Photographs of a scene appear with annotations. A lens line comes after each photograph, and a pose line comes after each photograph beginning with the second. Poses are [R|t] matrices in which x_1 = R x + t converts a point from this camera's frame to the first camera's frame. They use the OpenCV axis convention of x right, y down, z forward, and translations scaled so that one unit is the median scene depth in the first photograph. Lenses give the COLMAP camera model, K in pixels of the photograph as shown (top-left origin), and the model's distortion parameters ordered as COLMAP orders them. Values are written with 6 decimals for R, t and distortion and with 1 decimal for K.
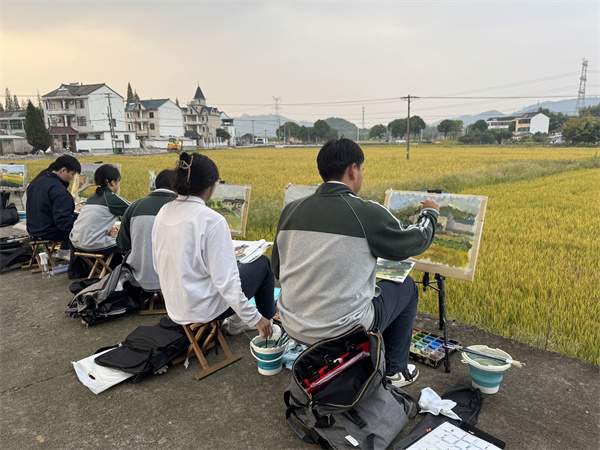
lens RADIAL K [[402.2, 0, 300.0], [0, 402.2, 225.0], [0, 0, 1]] dist [0.063035, -0.089958]
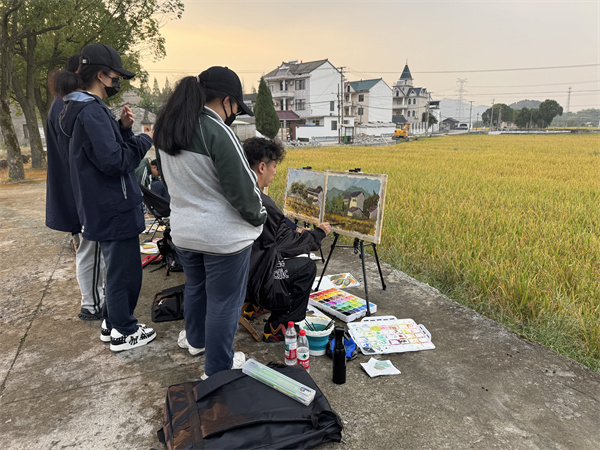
lens RADIAL K [[402.2, 0, 300.0], [0, 402.2, 225.0], [0, 0, 1]] dist [0.063035, -0.089958]
pose [[0.915609, 0.091055, -0.391624, -0.118003], [-0.078968, 0.995773, 0.046897, -0.026841], [0.394239, -0.012013, 0.918929, 0.136845]]
